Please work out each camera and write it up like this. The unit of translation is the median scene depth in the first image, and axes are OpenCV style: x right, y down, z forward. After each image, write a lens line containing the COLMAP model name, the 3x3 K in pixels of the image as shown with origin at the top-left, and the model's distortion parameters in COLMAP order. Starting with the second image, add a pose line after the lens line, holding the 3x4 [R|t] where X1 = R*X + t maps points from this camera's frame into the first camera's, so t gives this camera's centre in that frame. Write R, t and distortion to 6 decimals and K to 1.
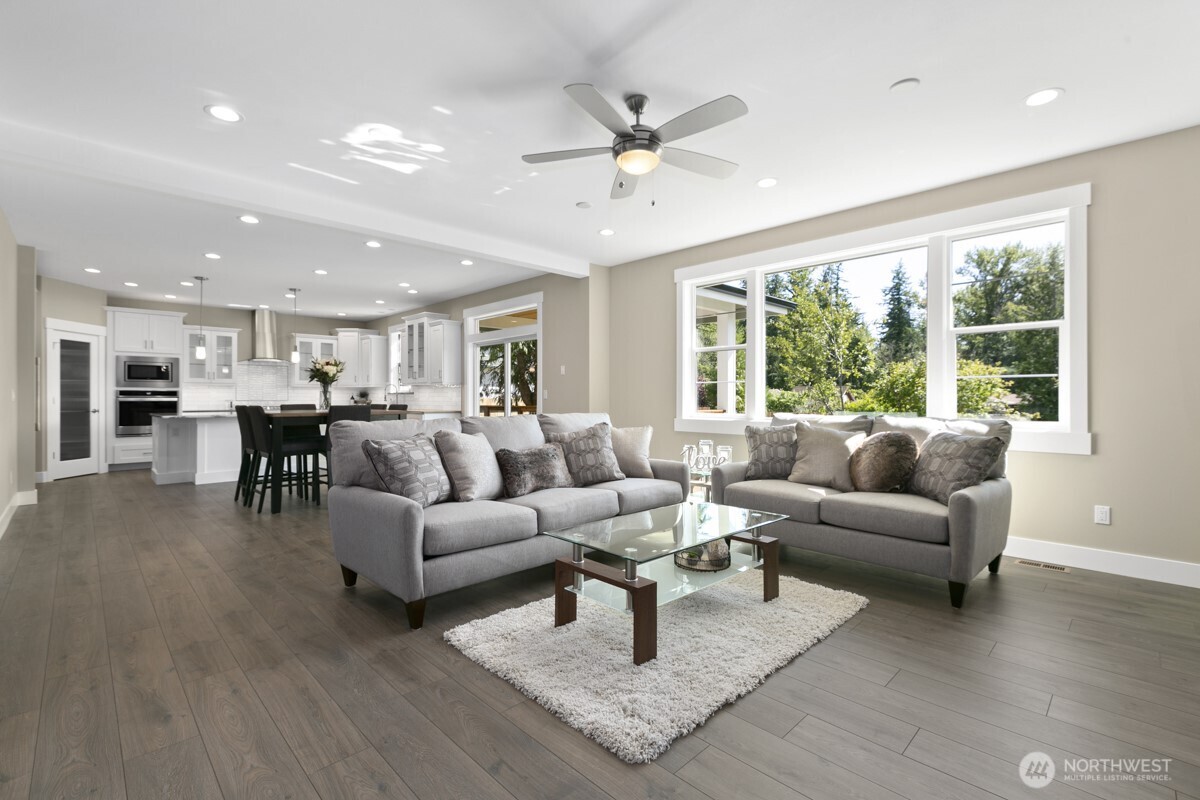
lens RADIAL K [[542.6, 0, 599.0], [0, 542.6, 395.5], [0, 0, 1]] dist [0.011912, -0.002076]
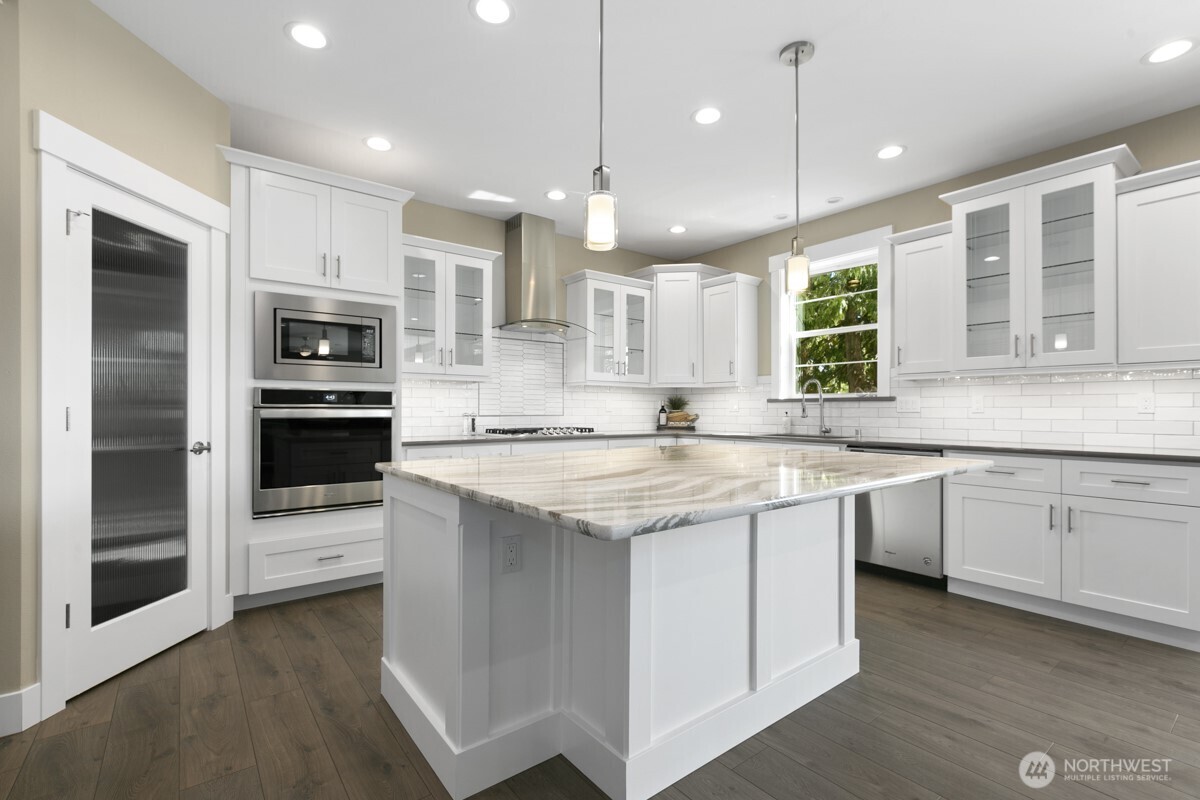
lens RADIAL K [[542.6, 0, 597.9], [0, 542.6, 404.2], [0, 0, 1]] dist [0.011912, -0.002076]
pose [[0.994685, -0.000996, -0.102957, -0.619672], [0.000531, 0.999990, -0.004536, 0.002703], [0.102960, 0.004457, 0.994675, 0.666159]]
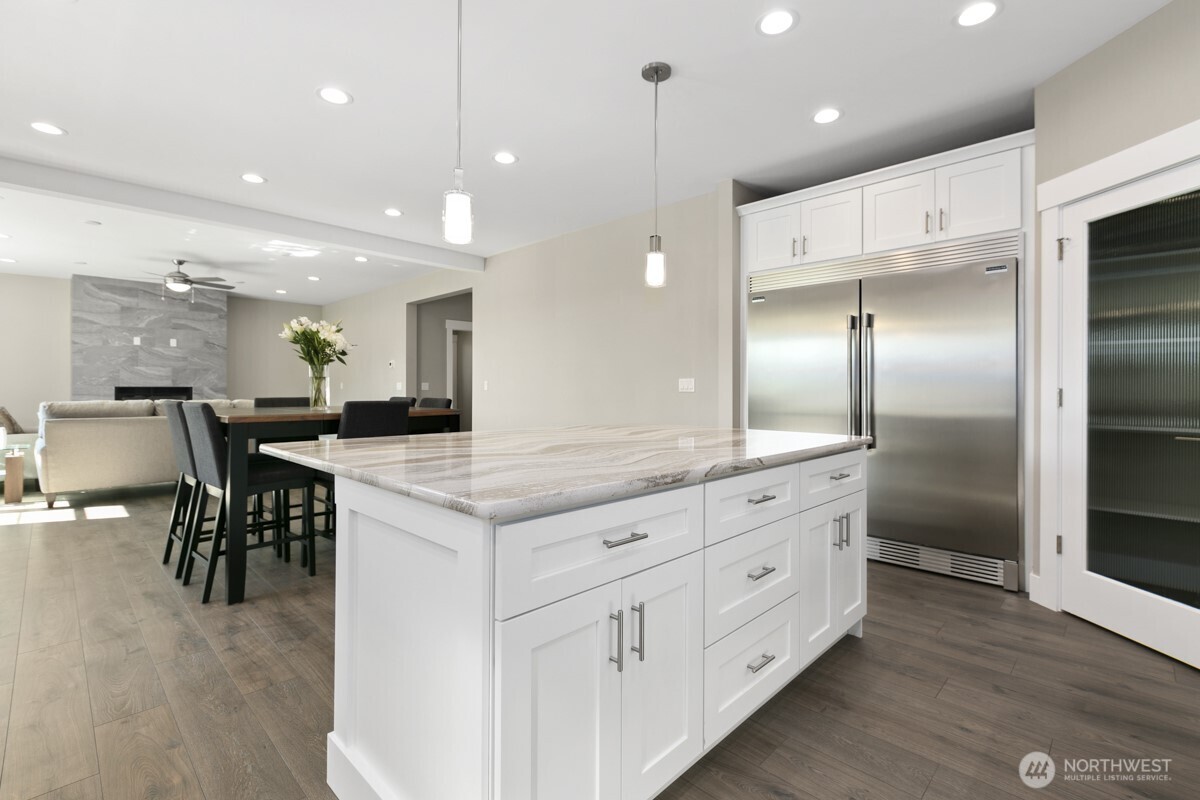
lens RADIAL K [[542.6, 0, 598.5], [0, 542.6, 393.1], [0, 0, 1]] dist [0.011912, -0.002076]
pose [[-0.999107, -0.003295, -0.042125, -0.592850], [-0.003519, 0.999980, 0.005233, 0.004889], [0.042107, 0.005376, -0.999099, 1.200772]]
